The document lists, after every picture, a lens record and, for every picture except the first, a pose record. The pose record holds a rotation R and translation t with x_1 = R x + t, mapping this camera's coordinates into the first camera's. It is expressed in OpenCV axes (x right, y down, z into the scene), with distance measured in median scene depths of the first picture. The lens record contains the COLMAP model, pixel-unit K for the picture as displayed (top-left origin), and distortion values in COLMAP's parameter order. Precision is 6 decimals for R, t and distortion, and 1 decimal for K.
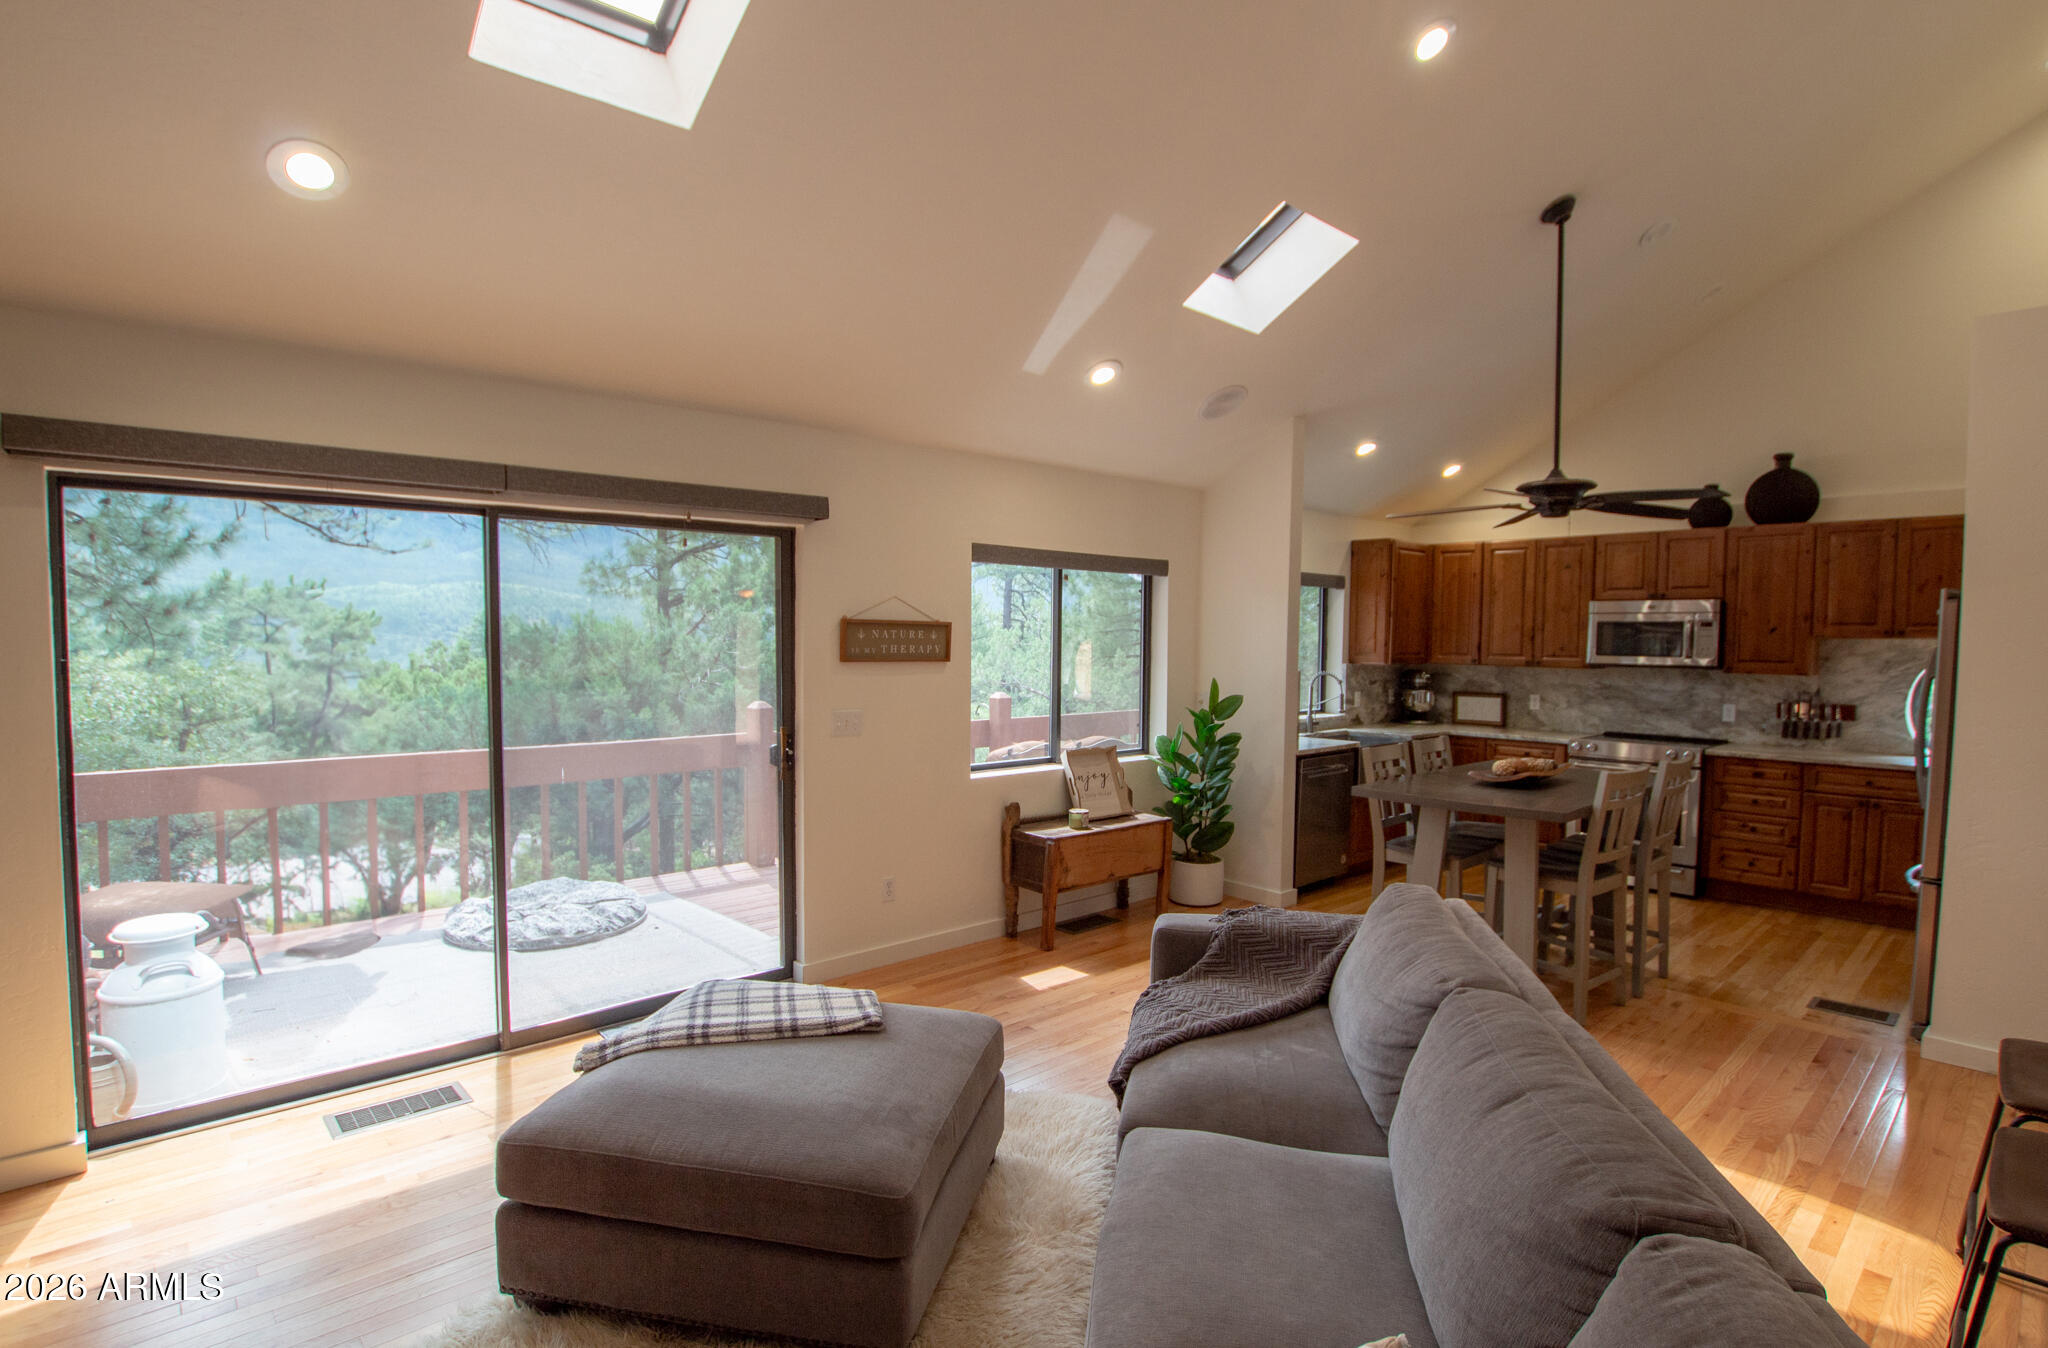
lens RADIAL K [[1016.9, 0, 1018.8], [0, 1016.9, 683.4], [0, 0, 1]] dist [-0.026241, -0.000328]
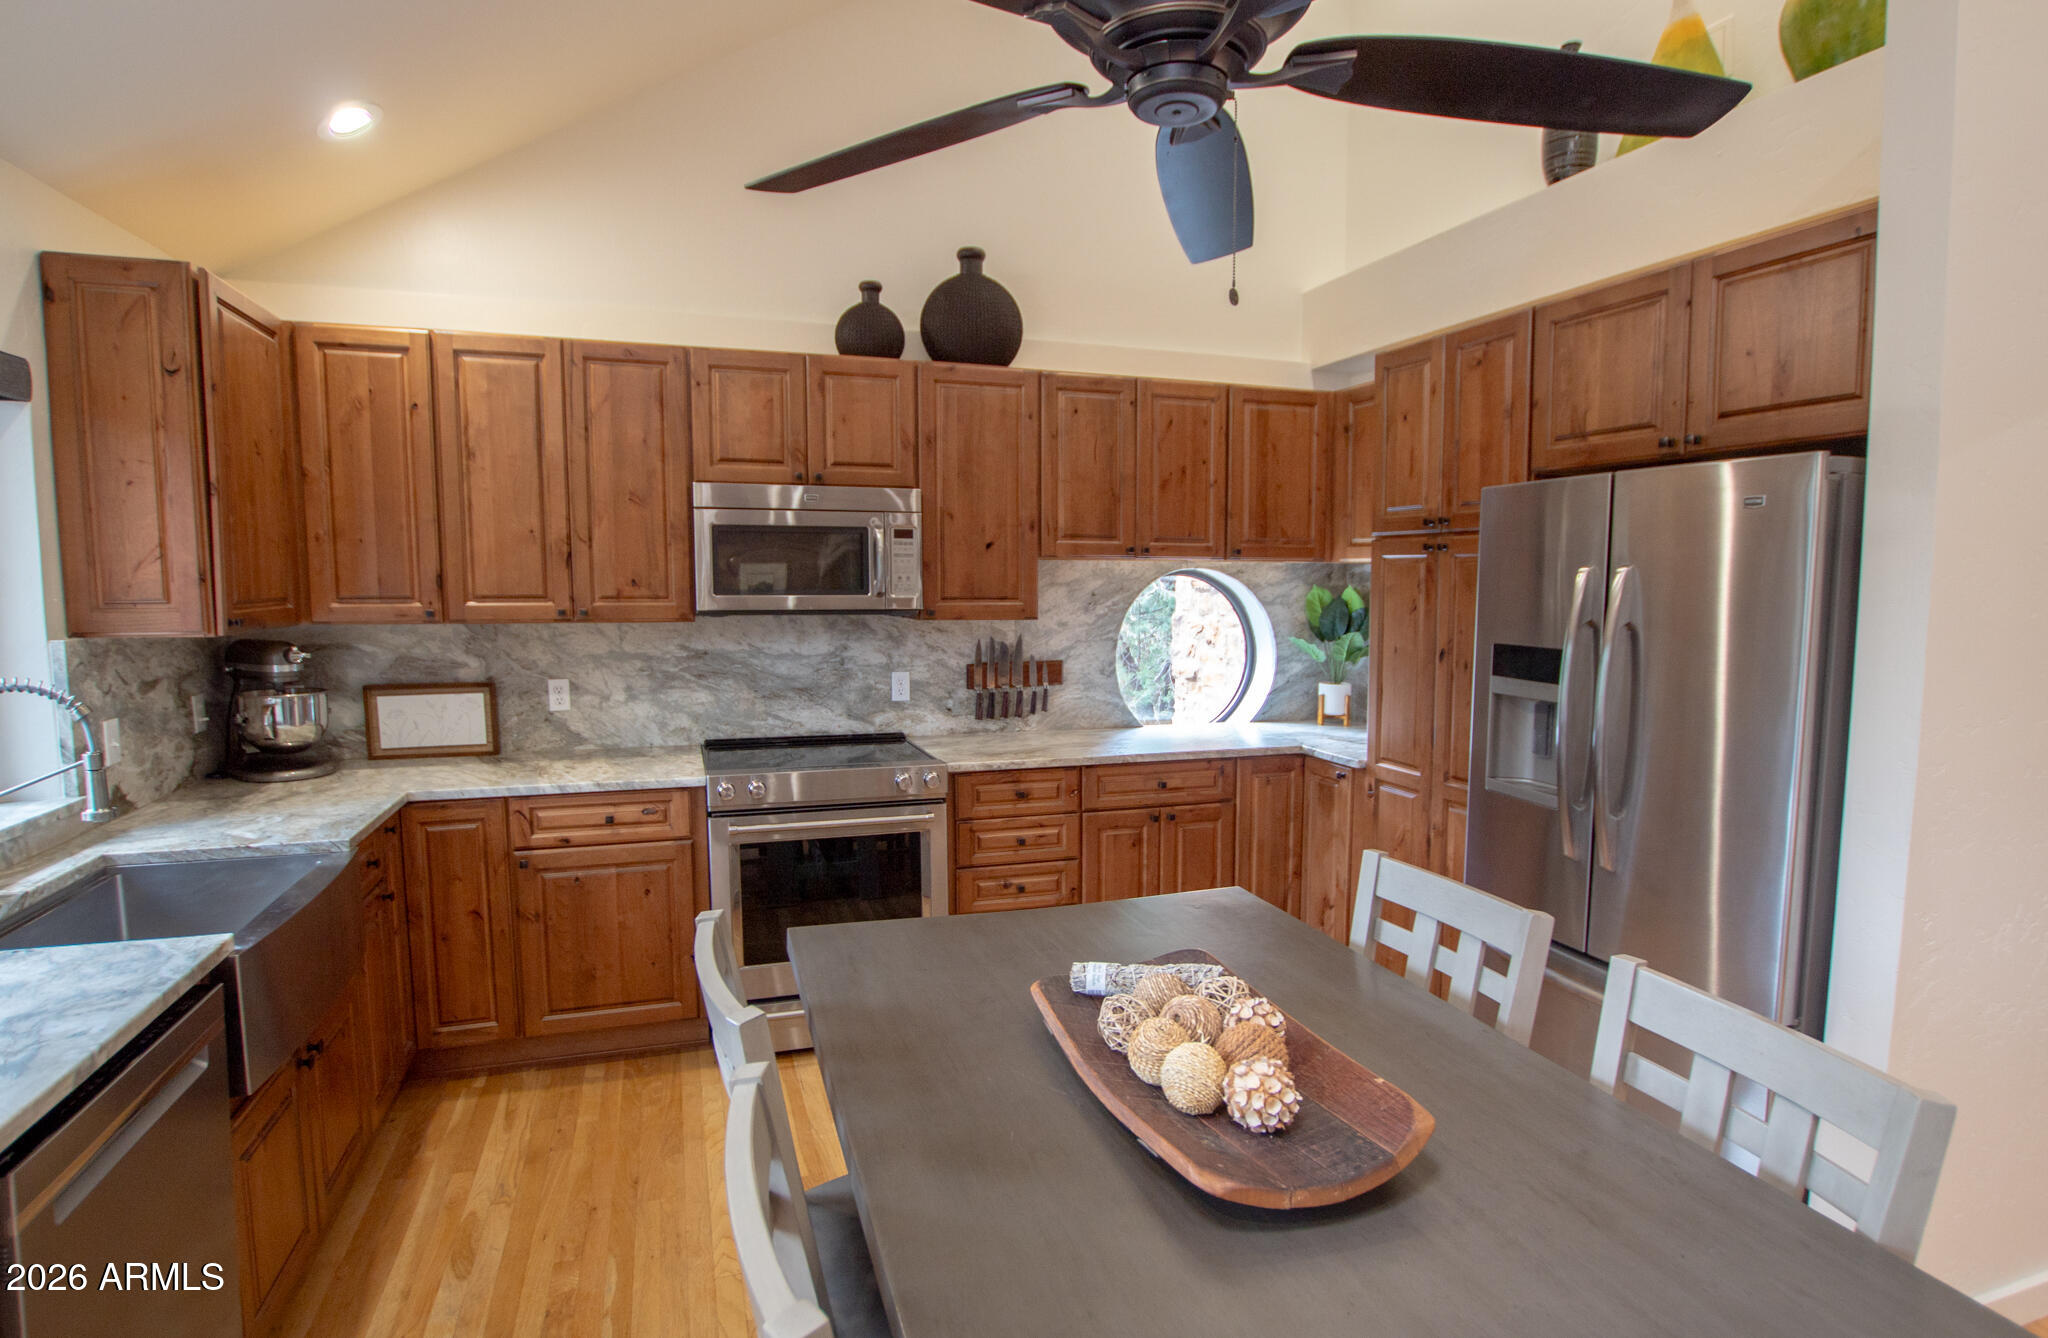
lens RADIAL K [[1065.4, 0, 1019.5], [0, 1065.4, 681.0], [0, 0, 1]] dist [-0.018939, 0.001175]
pose [[0.418627, -0.097599, 0.902899, 0.163449], [0.042067, 0.995225, 0.088074, -0.025118], [-0.907183, 0.001112, 0.420734, 0.645661]]
